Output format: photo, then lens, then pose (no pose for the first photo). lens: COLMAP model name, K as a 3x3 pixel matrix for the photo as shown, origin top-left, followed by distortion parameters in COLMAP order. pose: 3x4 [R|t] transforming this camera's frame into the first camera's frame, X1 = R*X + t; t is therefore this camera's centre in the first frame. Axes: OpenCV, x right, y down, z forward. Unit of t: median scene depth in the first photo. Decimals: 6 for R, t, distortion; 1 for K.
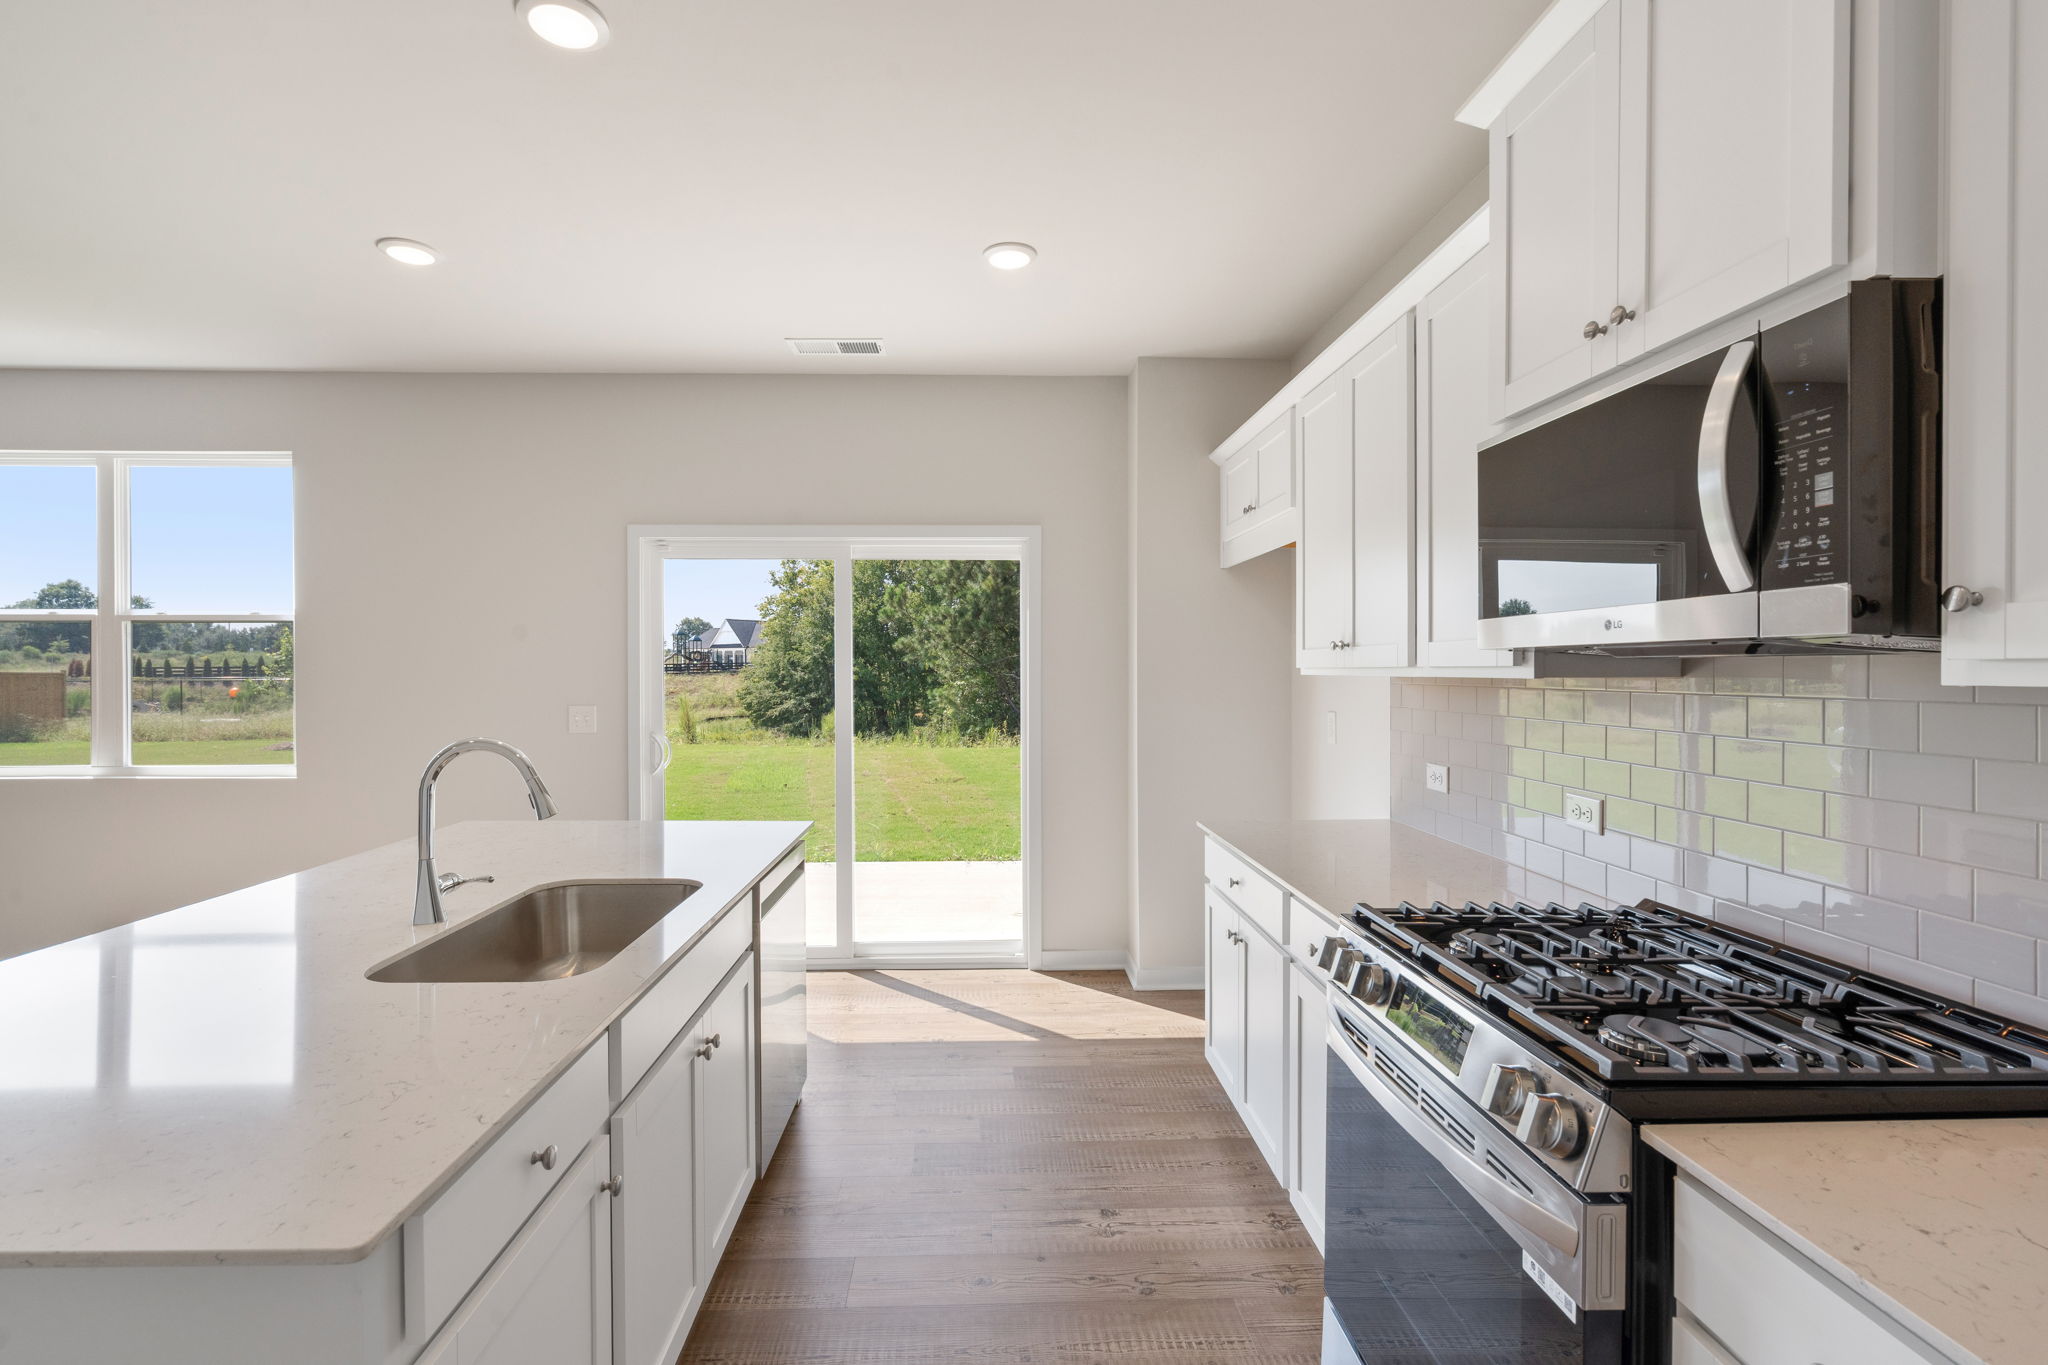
lens RADIAL K [[939.7, 0, 1024.0], [0, 939.7, 682.5], [0, 0, 1]] dist [-0.002416, 0.000019]
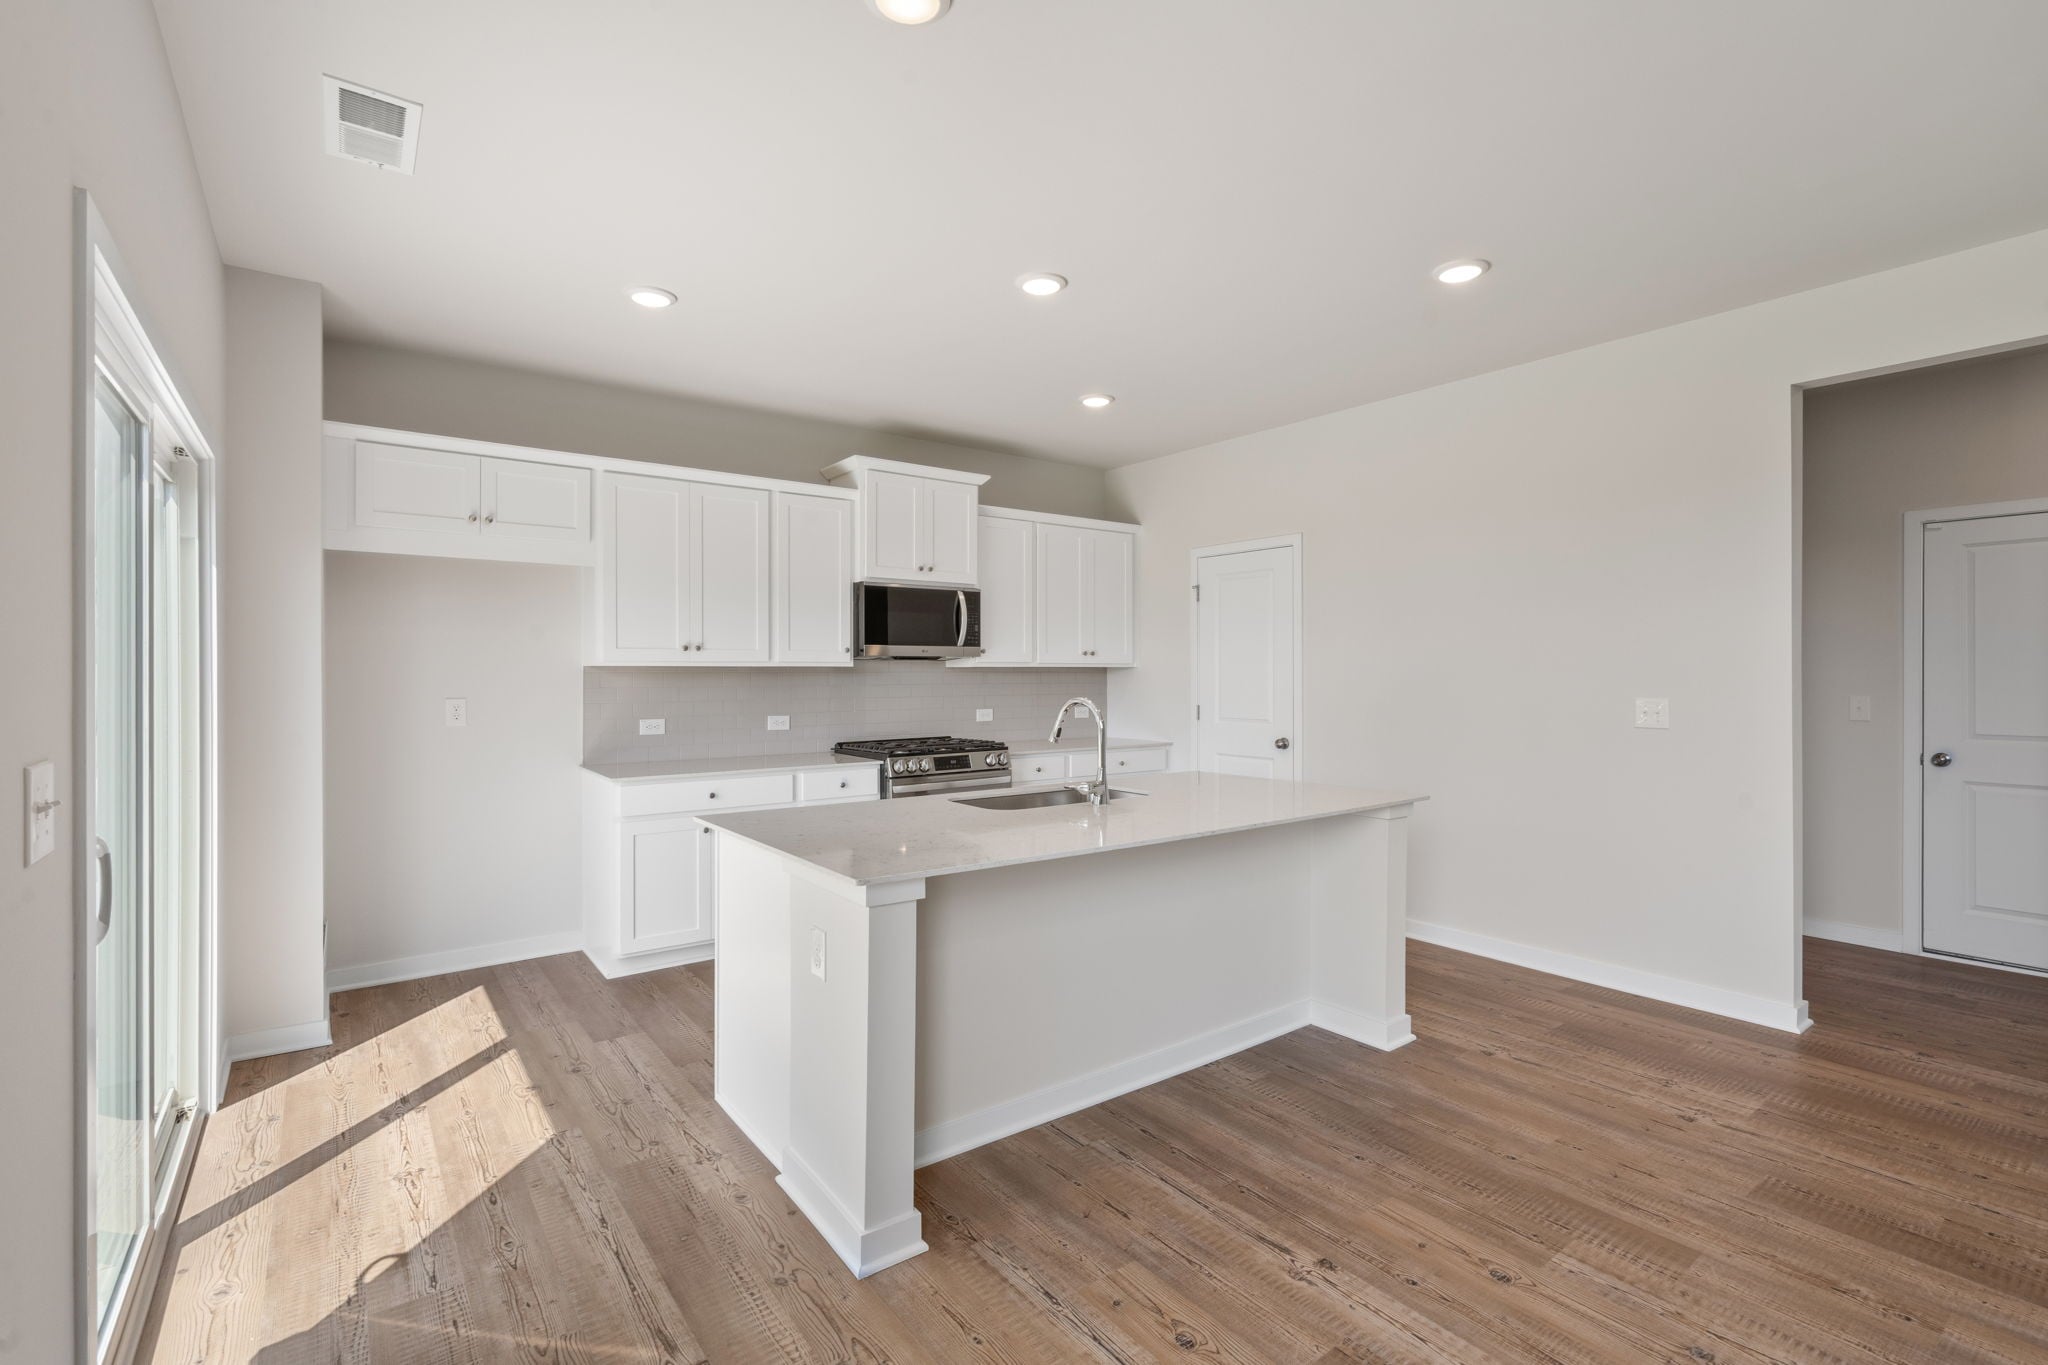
lens RADIAL K [[923.8, 0, 1029.8], [0, 923.8, 678.4], [0, 0, 1]] dist [-0.003534, 0.000357]
pose [[-0.562647, -0.007045, 0.826667, -1.085353], [0.009612, 0.999840, 0.015064, -0.002516], [-0.826641, 0.016421, -0.562490, 1.133694]]
